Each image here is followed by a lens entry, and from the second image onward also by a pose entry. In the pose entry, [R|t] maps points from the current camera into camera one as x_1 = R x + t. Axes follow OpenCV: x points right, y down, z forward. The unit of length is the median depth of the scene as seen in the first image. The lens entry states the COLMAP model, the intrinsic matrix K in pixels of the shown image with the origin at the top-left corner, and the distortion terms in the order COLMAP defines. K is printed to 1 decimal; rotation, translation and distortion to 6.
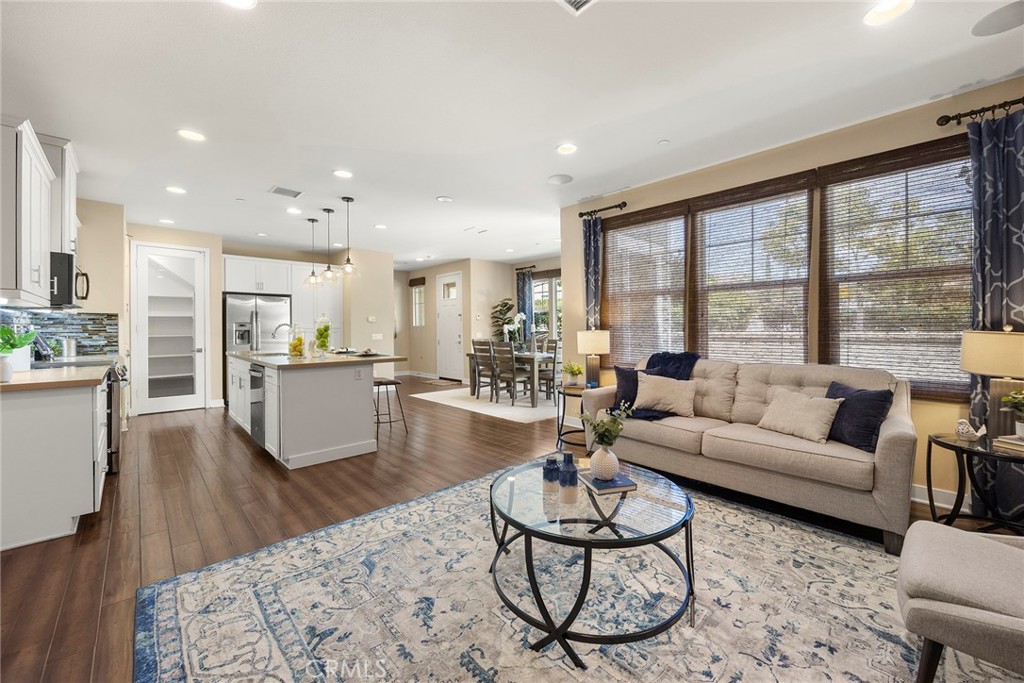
lens RADIAL K [[395.1, 0, 511.9], [0, 395.1, 333.6], [0, 0, 1]] dist [0.000656, 0.000071]
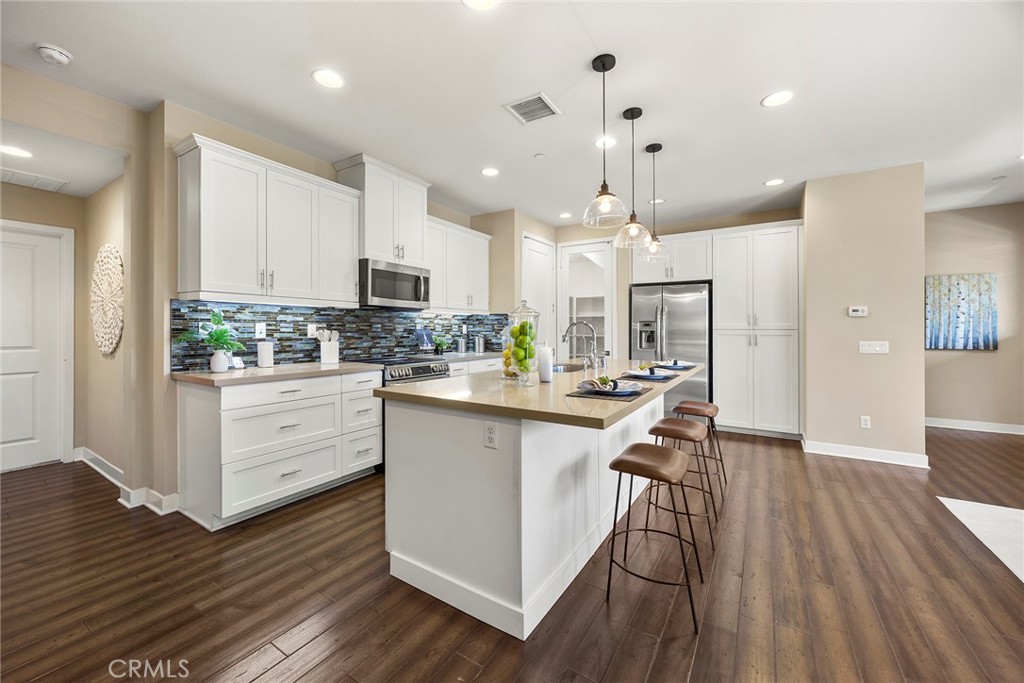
lens RADIAL K [[394.3, 0, 522.7], [0, 394.3, 327.4], [0, 0, 1]] dist [0.000179, -0.000032]
pose [[0.257630, 0.001079, -0.966243, 0.017661], [-0.017883, 0.999833, -0.003651, -0.008504], [0.966078, 0.018220, 0.257607, 0.568173]]
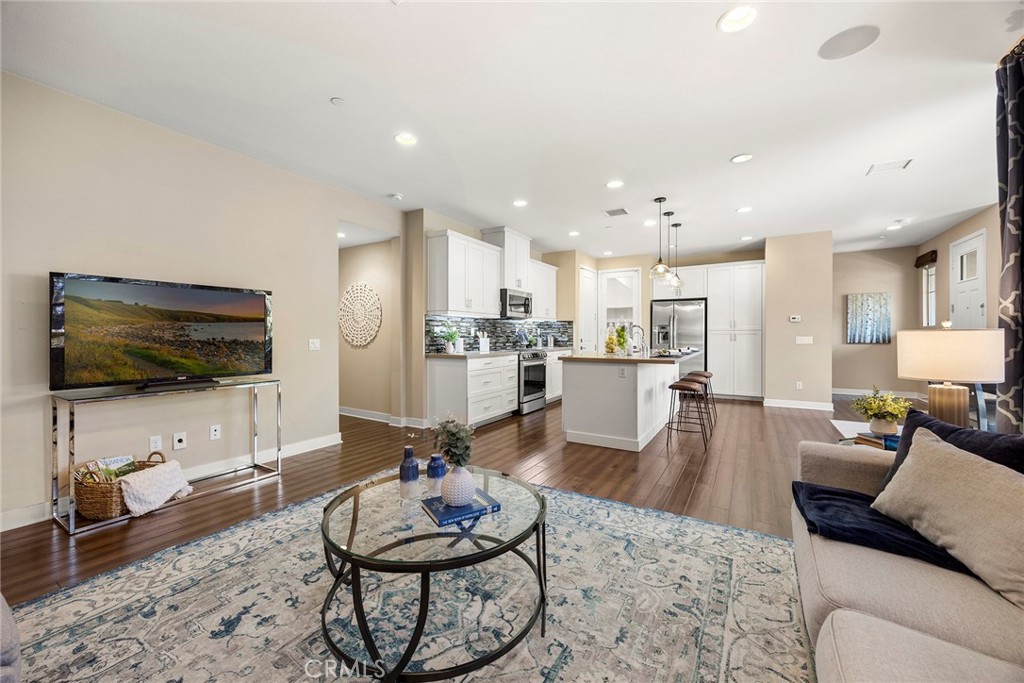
lens RADIAL K [[396.1, 0, 524.0], [0, 396.1, 341.9], [0, 0, 1]] dist [-0.000597, -0.000091]
pose [[0.287463, 0.021542, -0.957550, 0.327421], [-0.012730, 0.999745, 0.018670, 0.004115], [0.957707, 0.006823, 0.287663, 0.276720]]
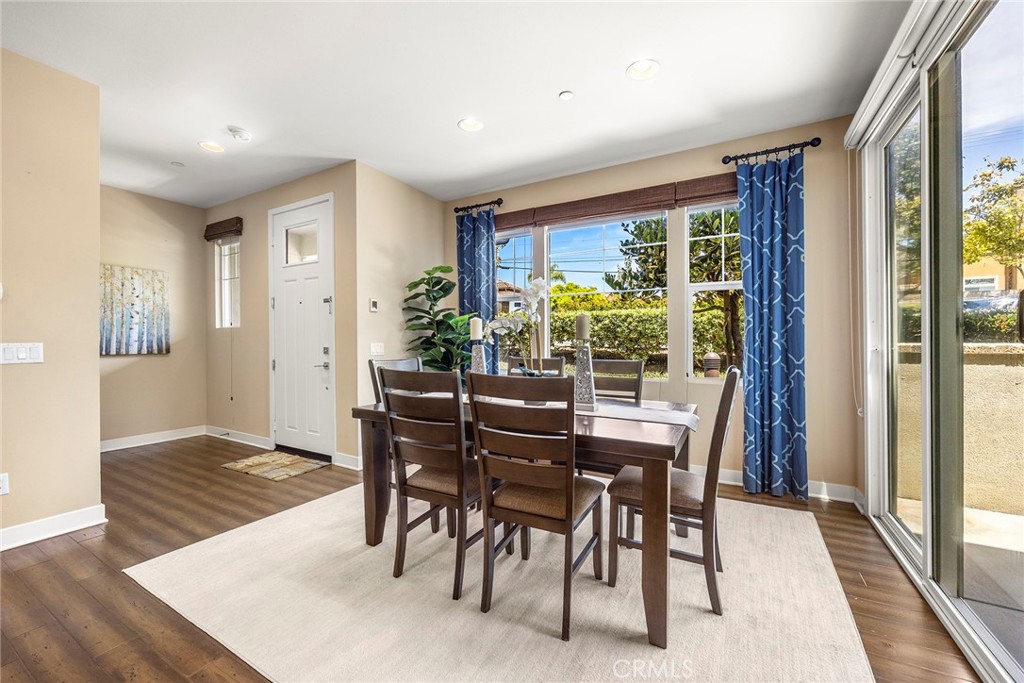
lens RADIAL K [[407.2, 0, 504.6], [0, 407.2, 342.1], [0, 0, 1]] dist [0.000898, -0.000004]
pose [[0.958988, 0.005960, 0.283382, -0.104694], [-0.002334, 0.999911, -0.013131, 0.003491], [-0.283435, 0.011931, 0.958917, 0.760248]]
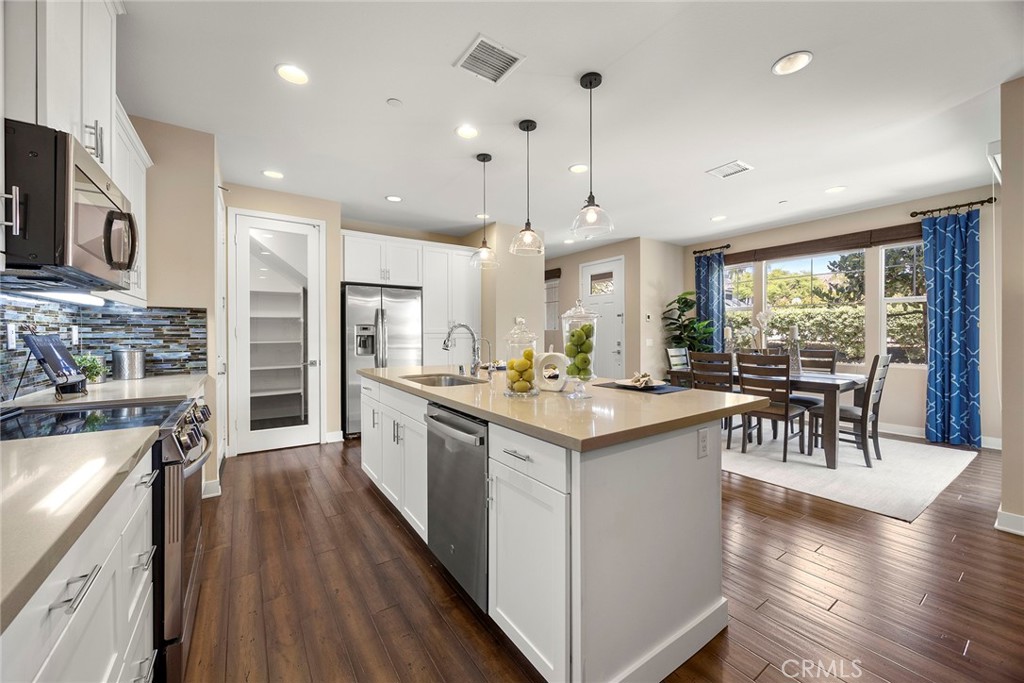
lens RADIAL K [[386.5, 0, 510.2], [0, 386.5, 341.2], [0, 0, 1]] dist [-0.001816, 0.000084]
pose [[0.988063, 0.002974, -0.154021, -0.318157], [-0.002110, 0.999981, 0.005775, -0.002585], [0.154035, -0.005381, 0.988051, 0.350721]]
